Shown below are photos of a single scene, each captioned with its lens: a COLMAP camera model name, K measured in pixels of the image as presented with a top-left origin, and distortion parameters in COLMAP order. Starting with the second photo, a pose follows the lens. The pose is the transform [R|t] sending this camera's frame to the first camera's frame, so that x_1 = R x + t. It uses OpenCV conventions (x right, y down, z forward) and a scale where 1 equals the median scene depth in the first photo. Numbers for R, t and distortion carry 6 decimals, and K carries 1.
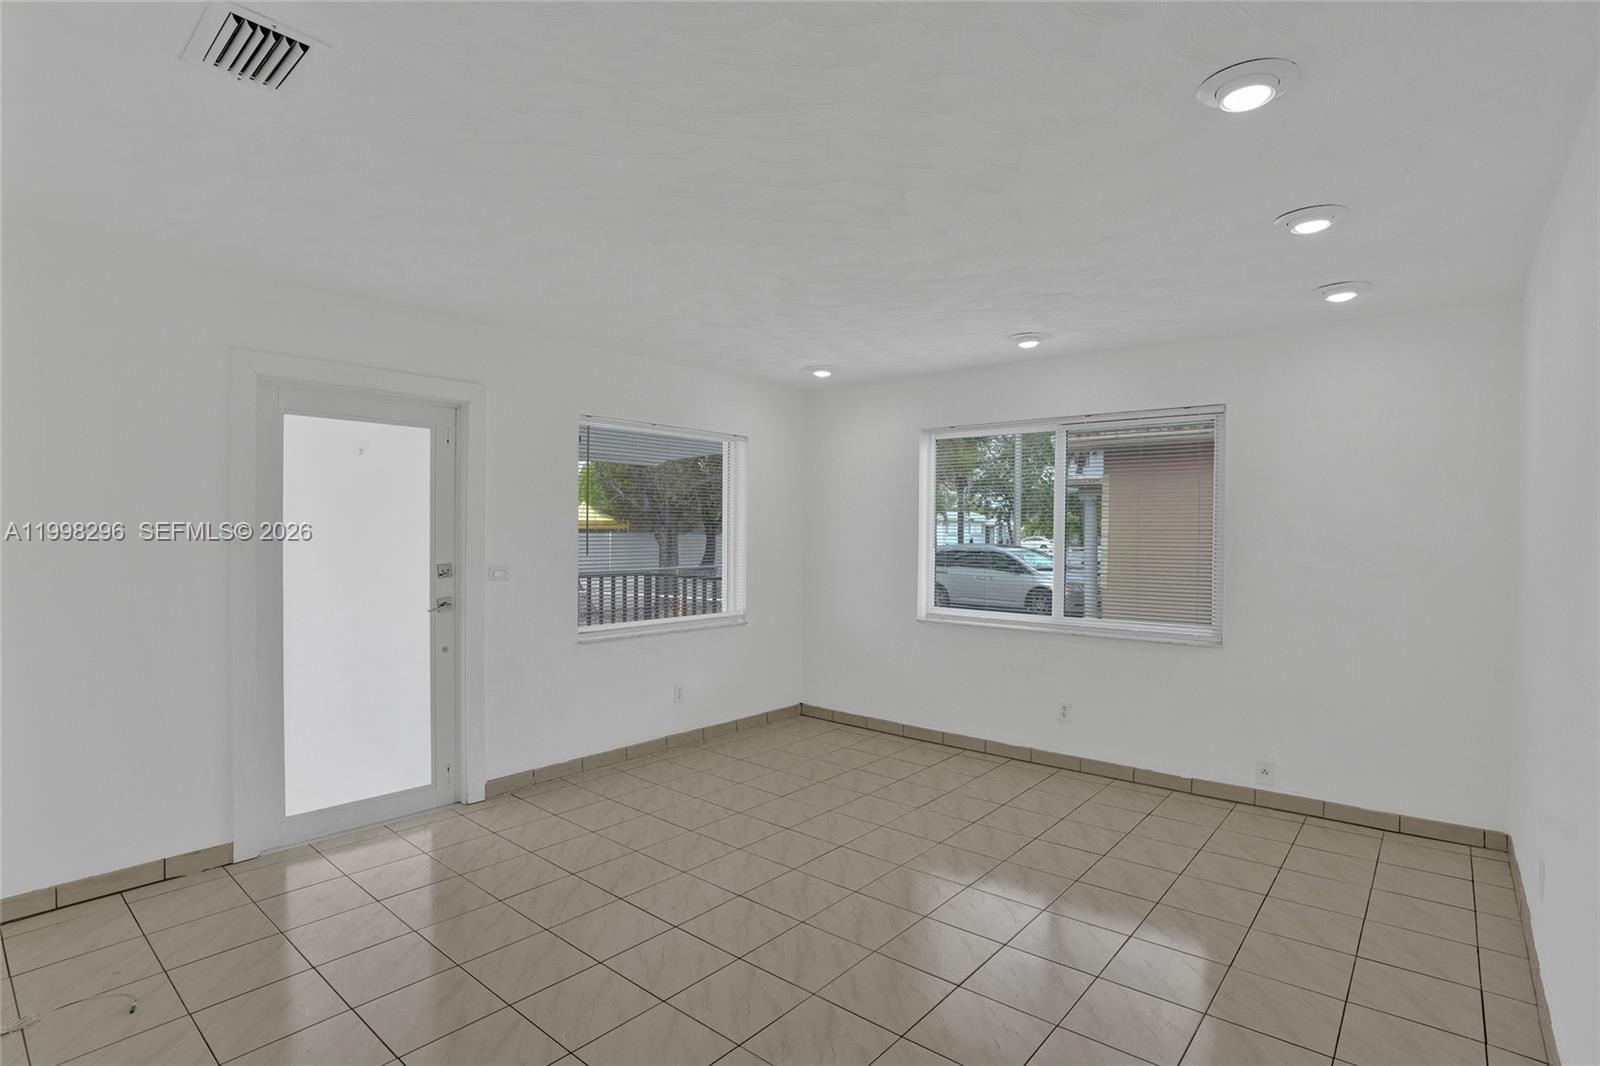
lens RADIAL K [[731.1, 0, 800.0], [0, 731.1, 533.0], [0, 0, 1]] dist [-0.050009, 0.018978]
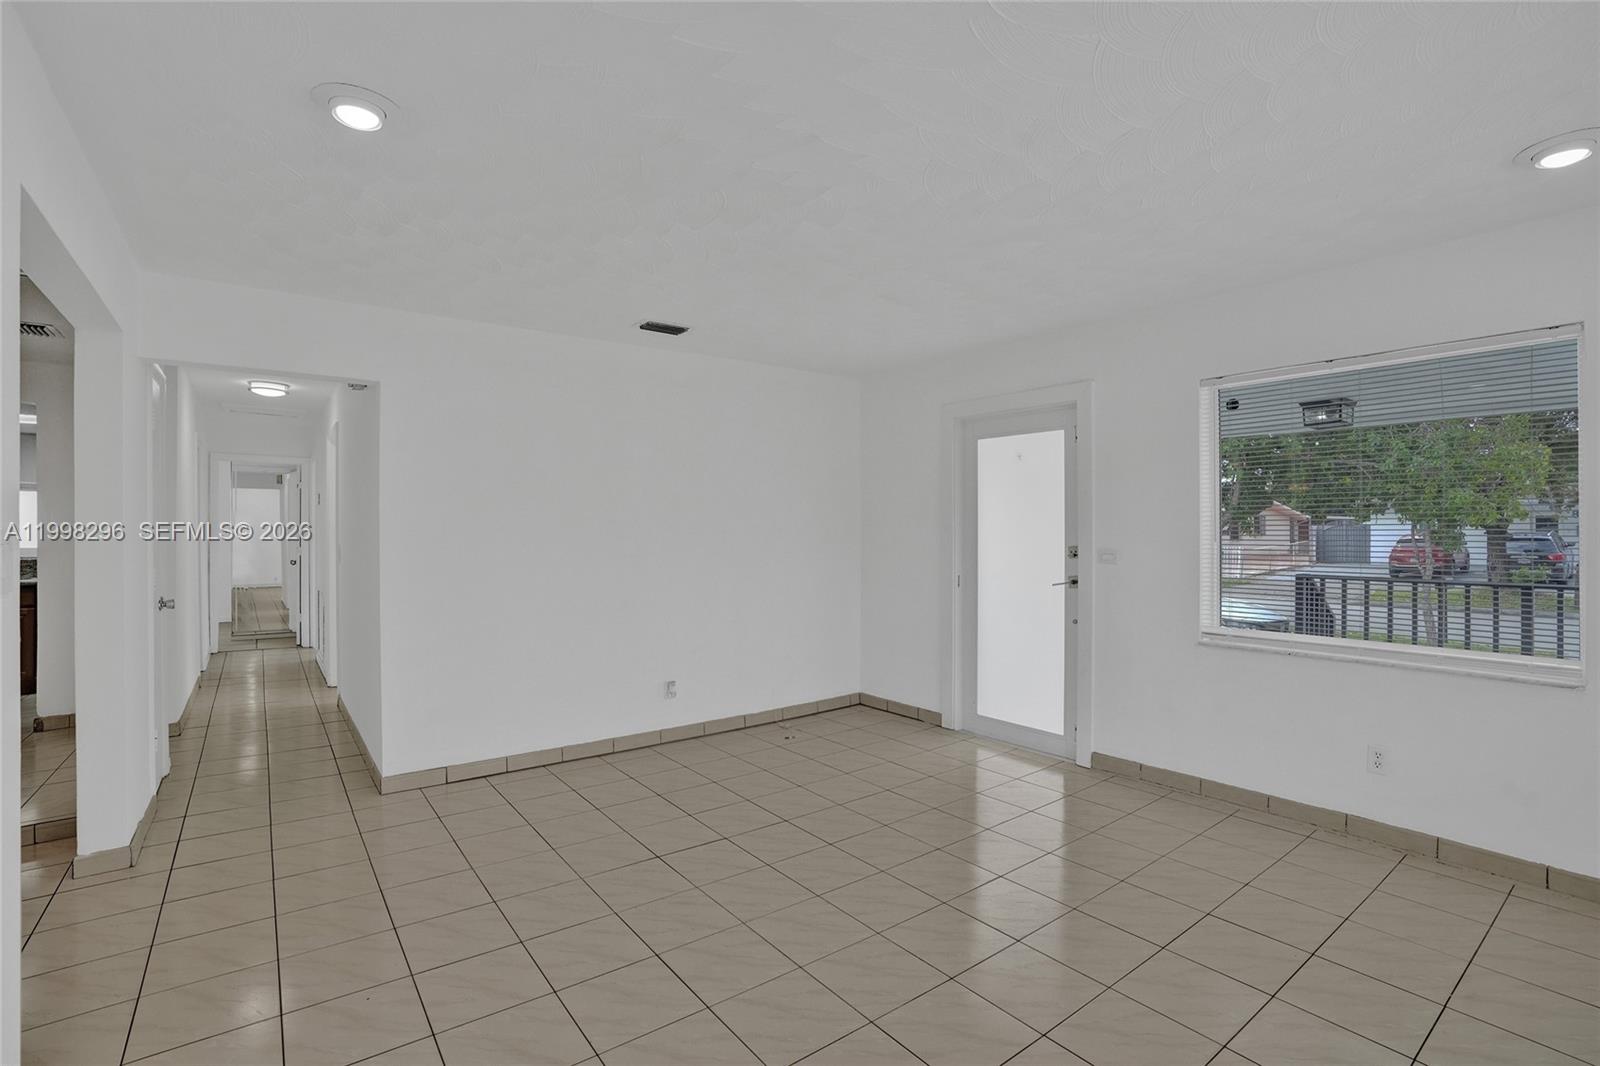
lens RADIAL K [[731.1, 0, 800.0], [0, 731.1, 533.0], [0, 0, 1]] dist [-0.050009, 0.018978]
pose [[-0.167236, -0.005774, -0.985900, 0.705456], [-0.005537, 0.999973, -0.004917, 0.030327], [0.985901, 0.004637, -0.167264, 0.768803]]
